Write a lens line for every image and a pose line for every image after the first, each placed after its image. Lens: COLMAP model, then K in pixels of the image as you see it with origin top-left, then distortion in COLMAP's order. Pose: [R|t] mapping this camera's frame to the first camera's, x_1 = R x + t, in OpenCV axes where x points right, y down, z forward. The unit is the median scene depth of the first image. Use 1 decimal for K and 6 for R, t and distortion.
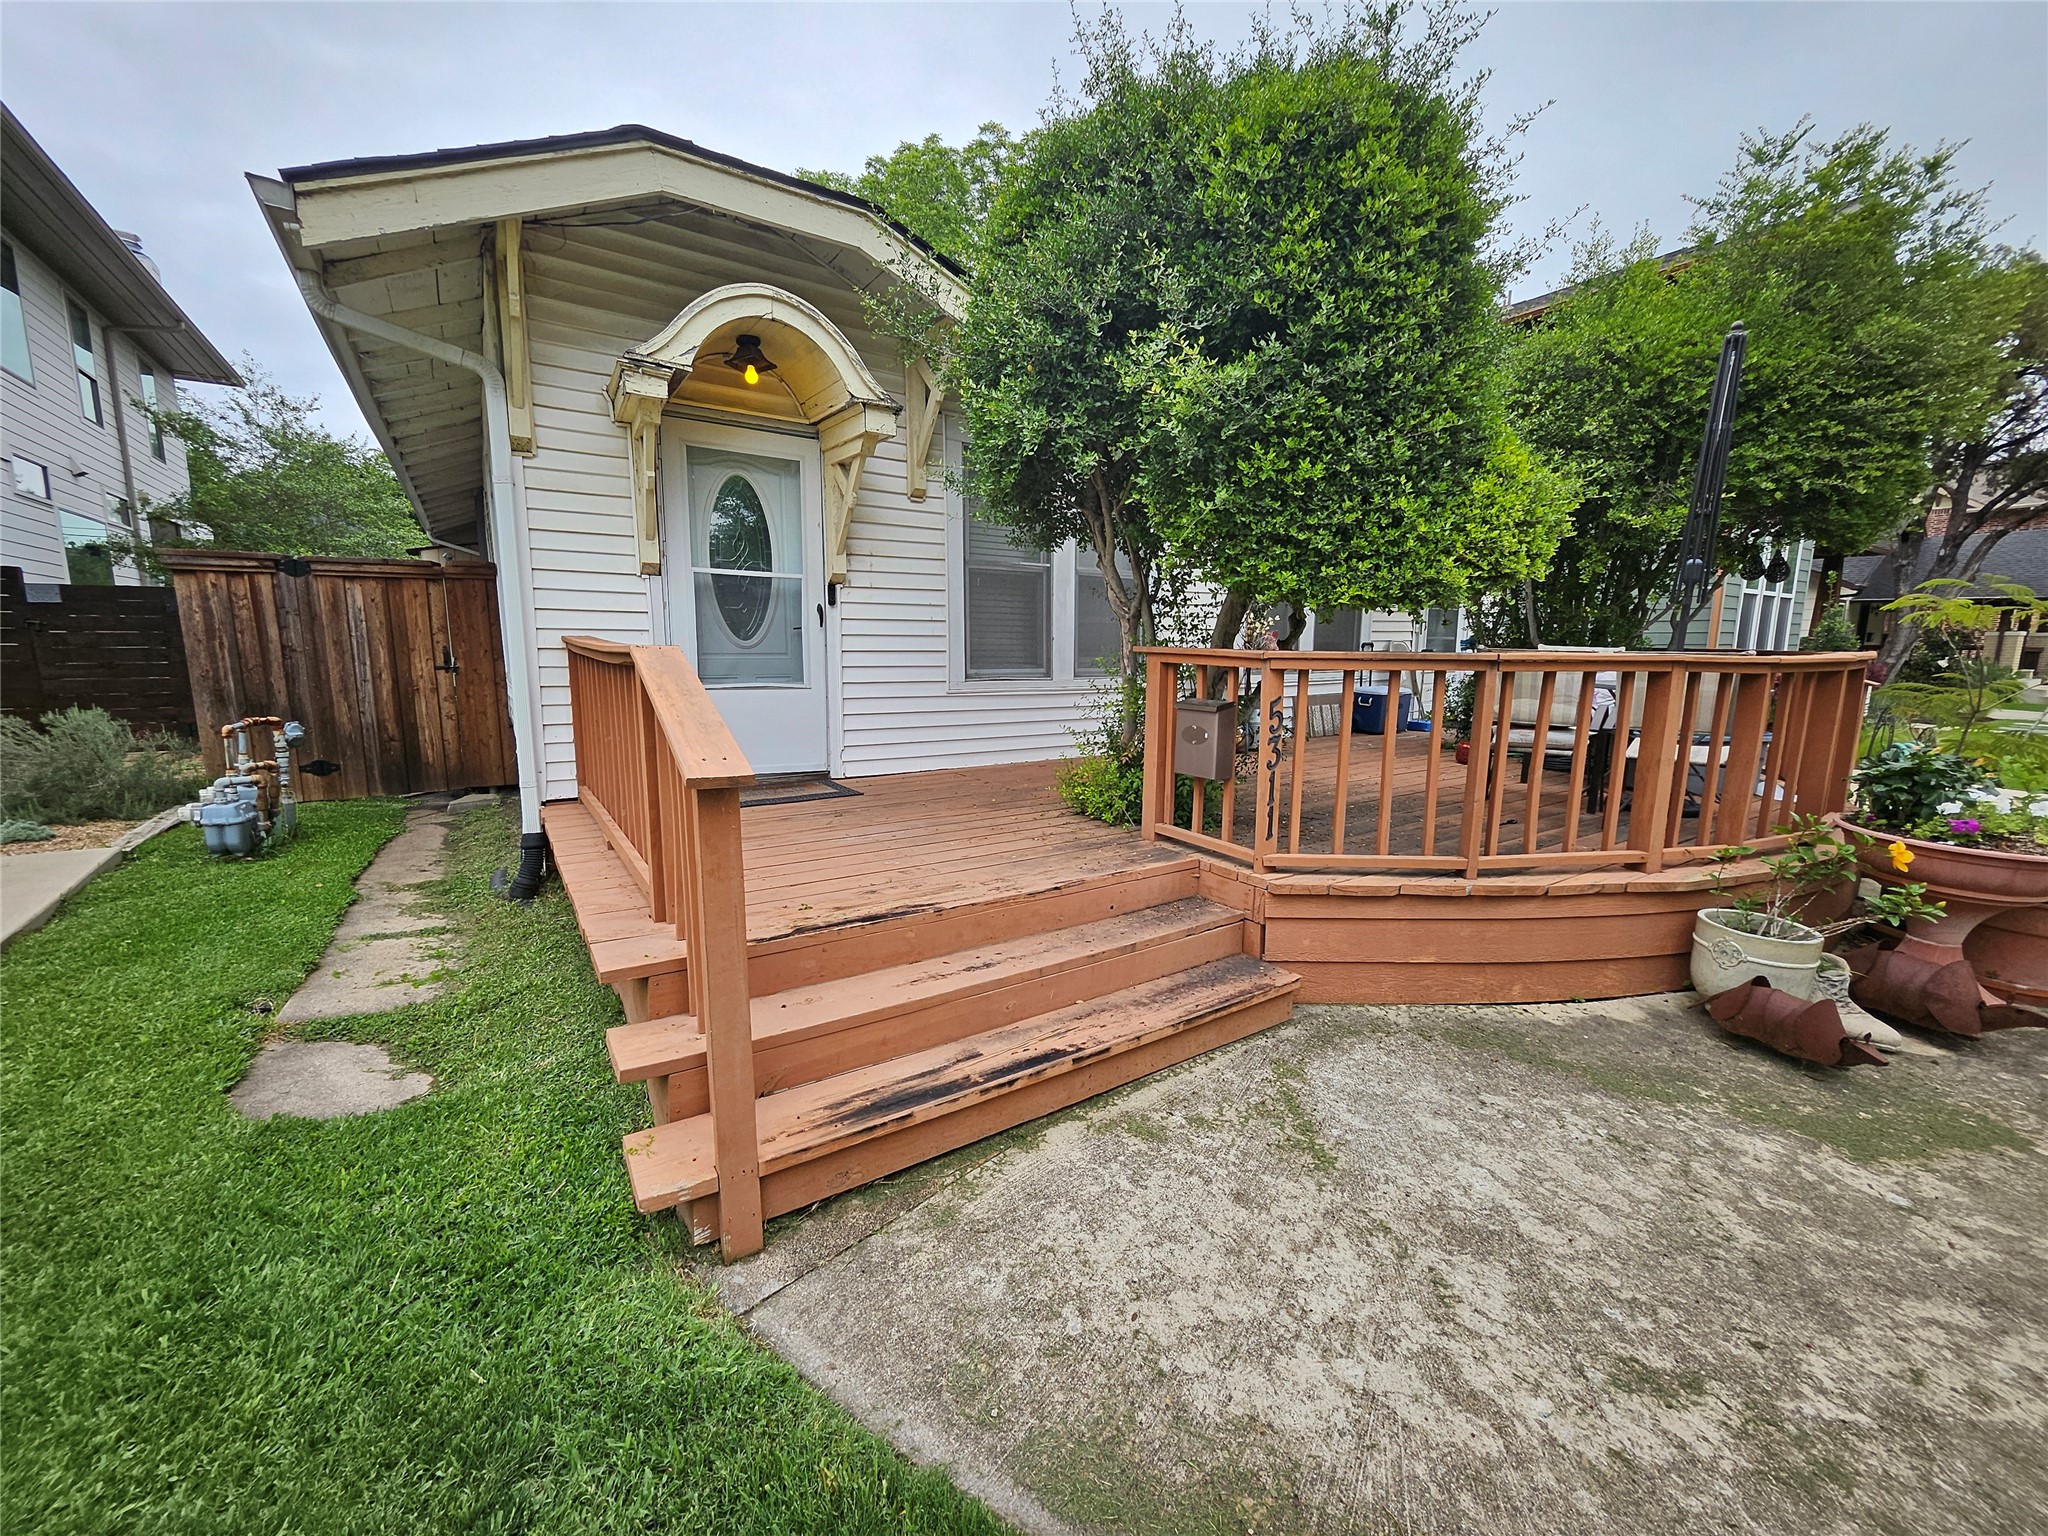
lens RADIAL K [[801.4, 0, 1018.3], [0, 801.4, 765.6], [0, 0, 1]] dist [-0.001111, -0.002286]
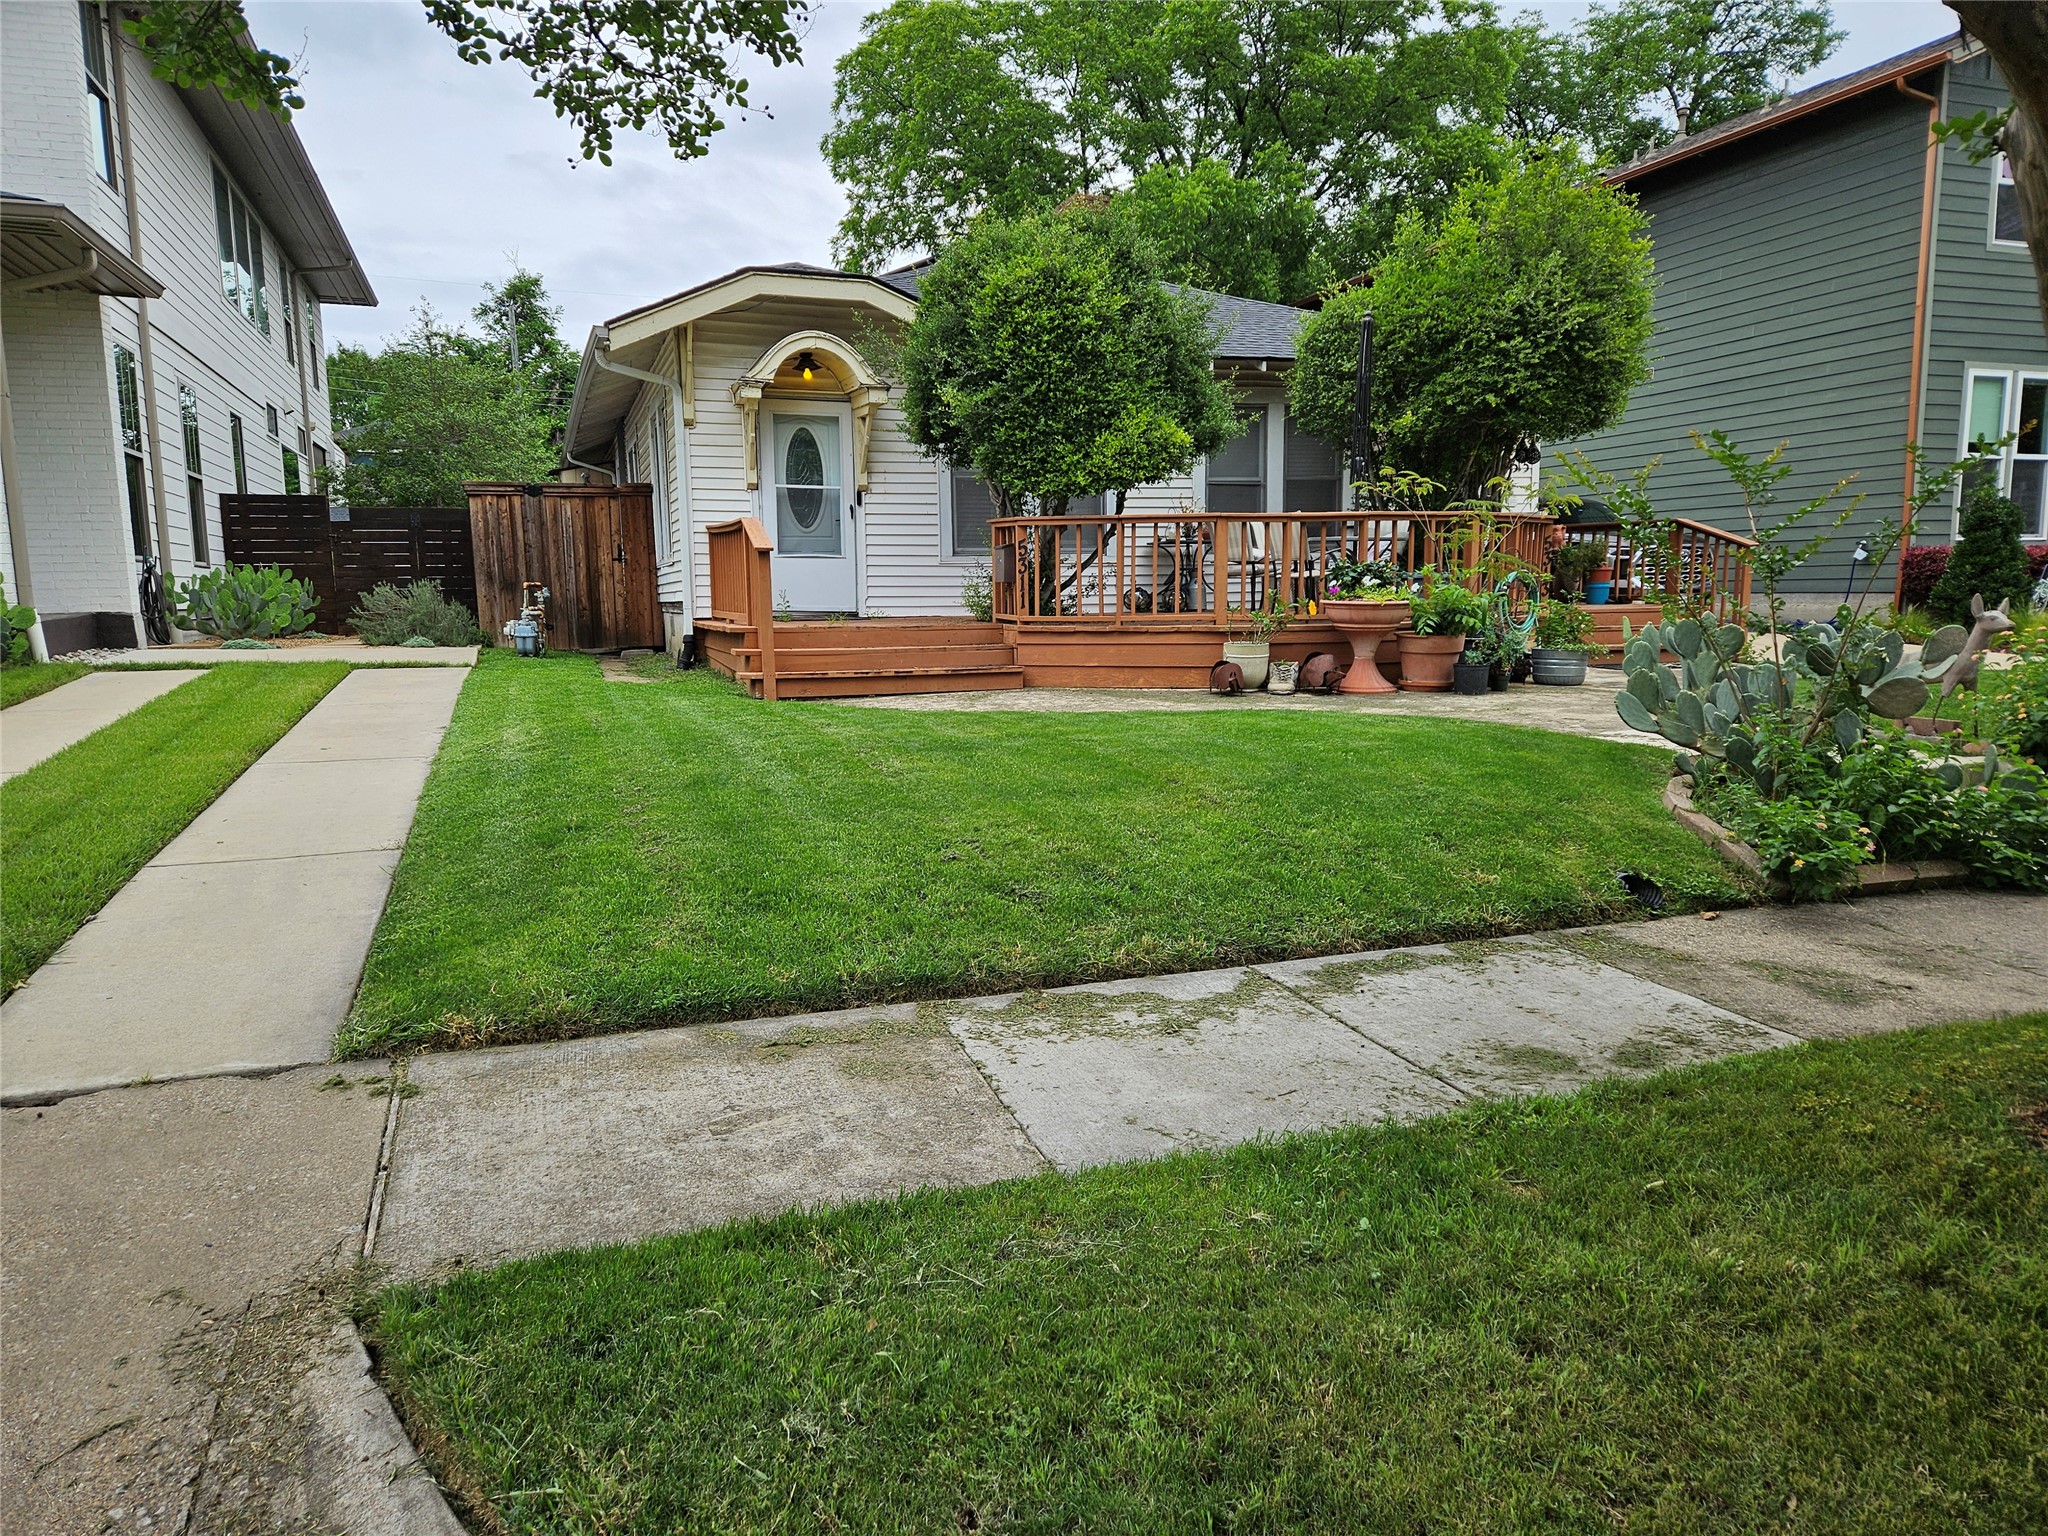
lens RADIAL K [[1364.3, 0, 1030.6], [0, 1364.3, 774.1], [0, 0, 1]] dist [0.045003, -0.009698]
pose [[0.971394, 0.015506, -0.236965, 0.773090], [-0.018833, 0.999753, -0.011784, 0.370029], [0.236724, 0.015910, 0.971447, -1.594458]]
